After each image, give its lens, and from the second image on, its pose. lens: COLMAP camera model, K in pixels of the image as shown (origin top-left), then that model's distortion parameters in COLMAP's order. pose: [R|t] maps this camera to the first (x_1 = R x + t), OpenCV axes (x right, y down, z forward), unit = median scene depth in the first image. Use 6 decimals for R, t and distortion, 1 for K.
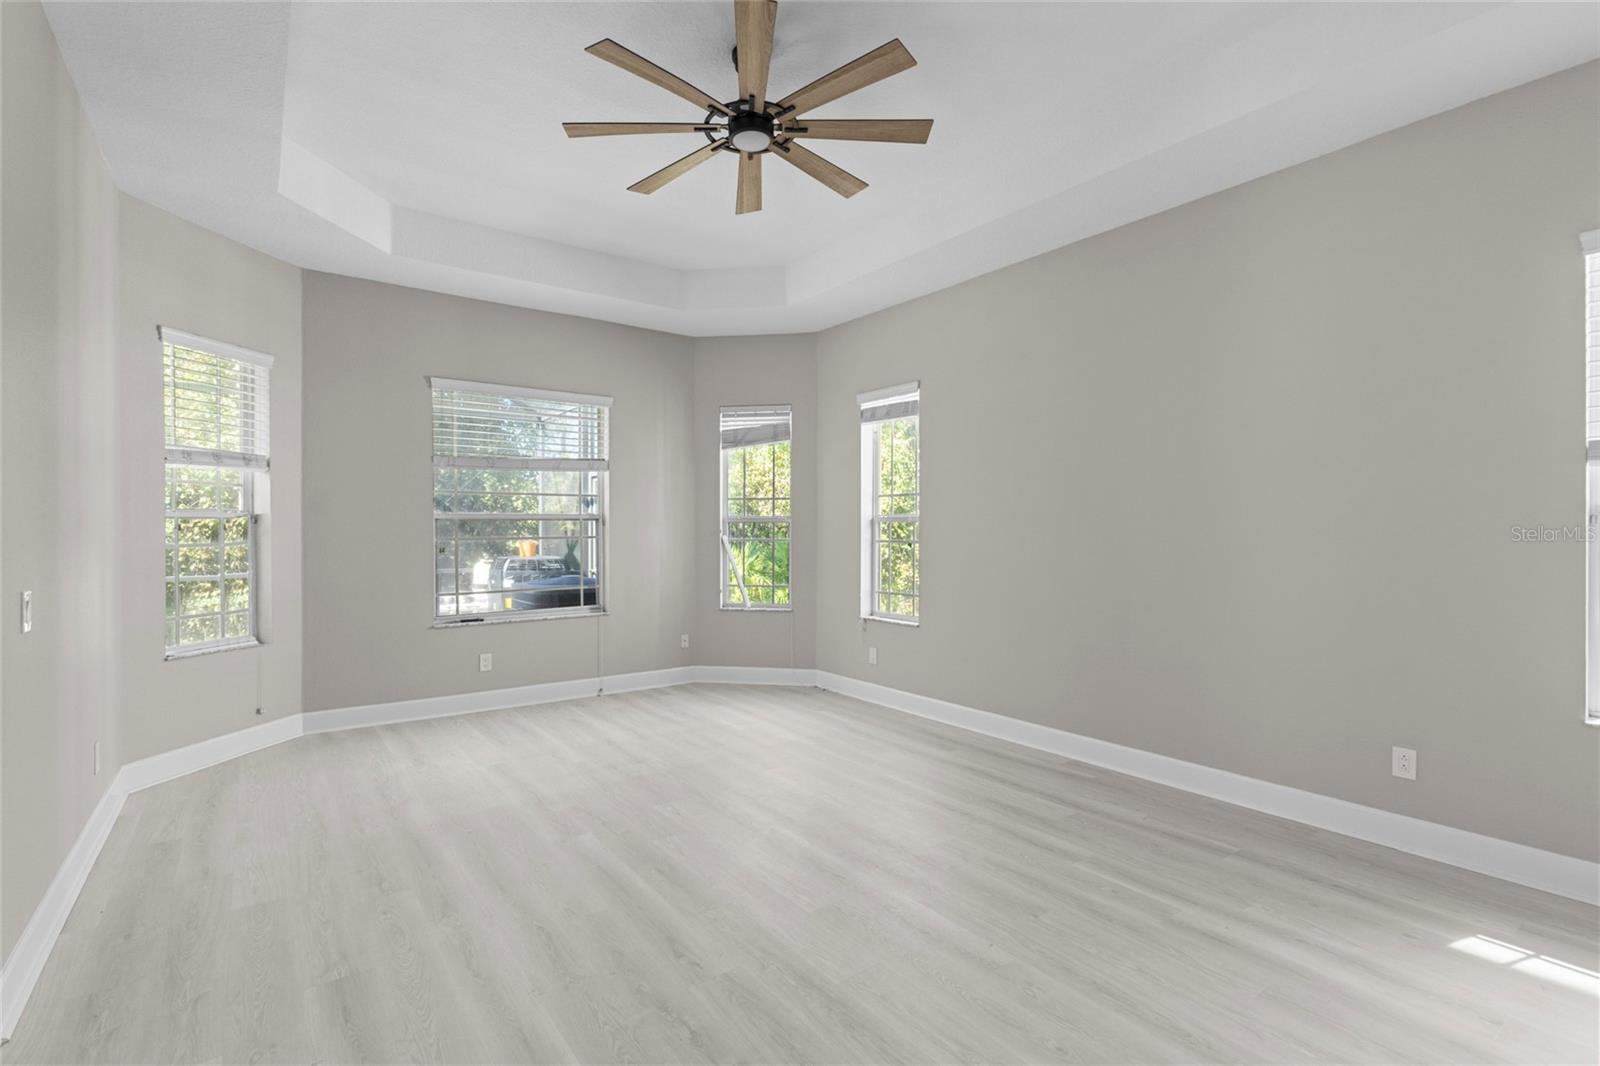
lens RADIAL K [[736.3, 0, 795.6], [0, 736.3, 526.5], [0, 0, 1]] dist [-0.001706, 0.000254]
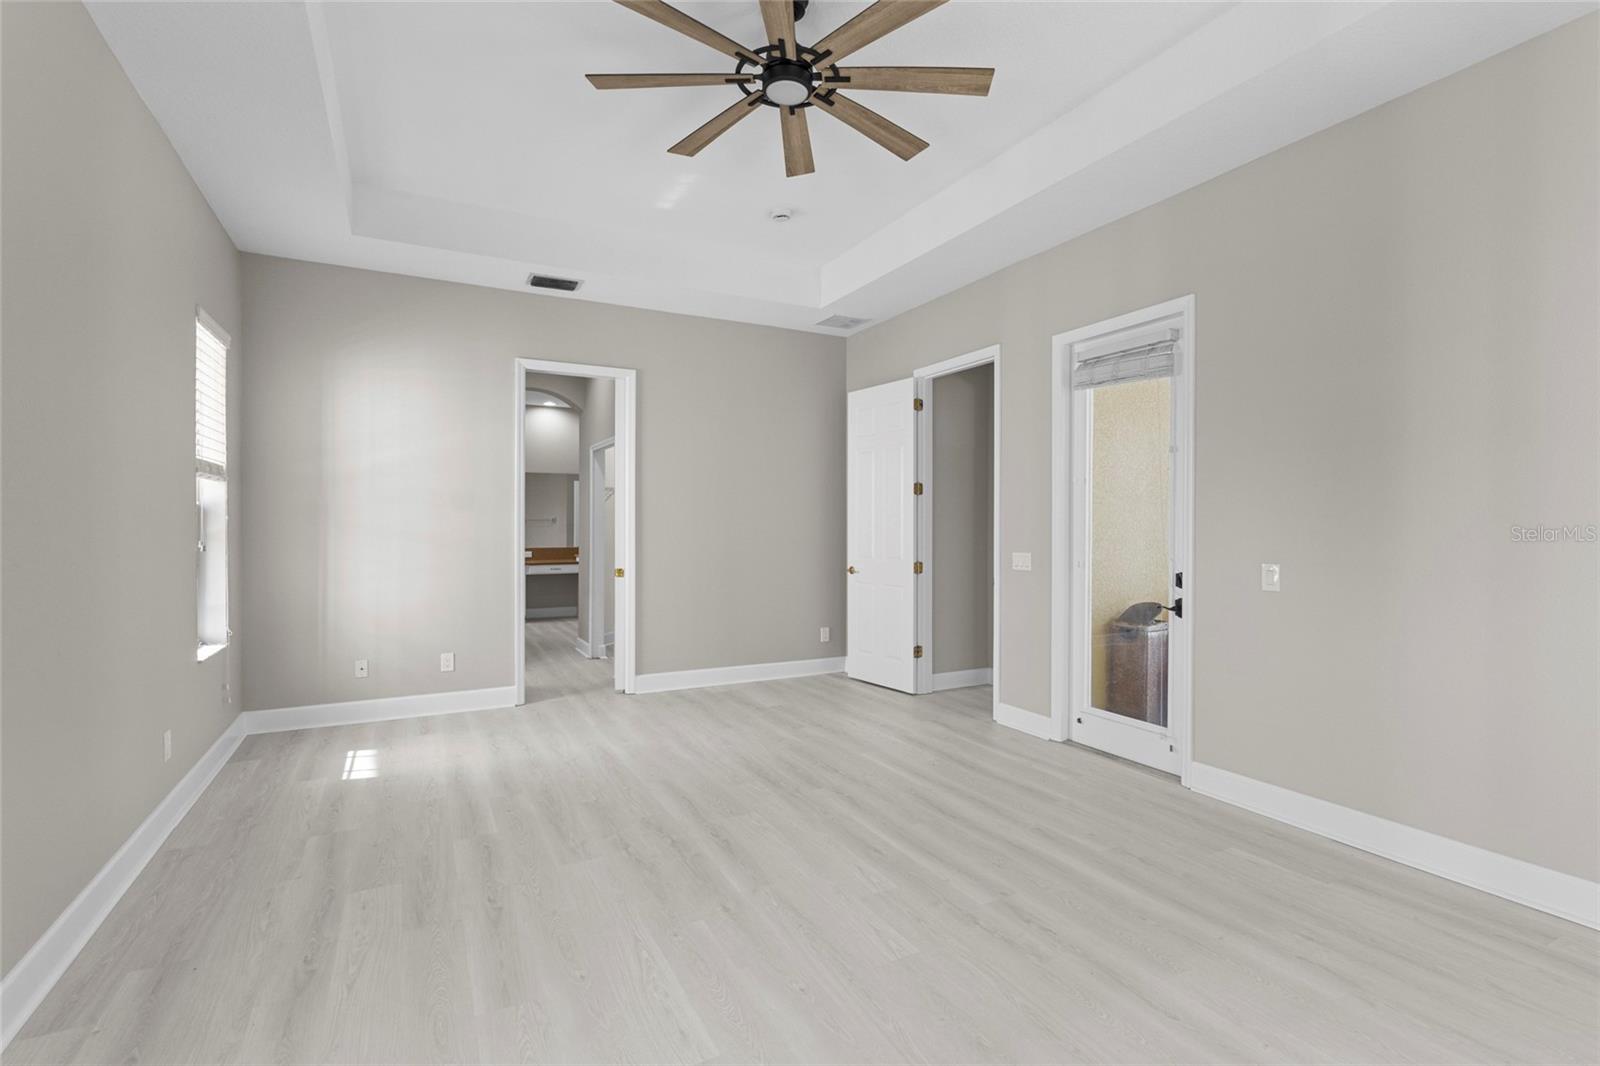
lens RADIAL K [[736.3, 0, 795.6], [0, 736.3, 526.5], [0, 0, 1]] dist [-0.001706, 0.000254]
pose [[-0.988683, -0.003130, 0.149986, -0.212493], [-0.003509, 0.999991, -0.002262, 0.011361], [-0.149978, -0.002763, -0.988685, 1.945458]]
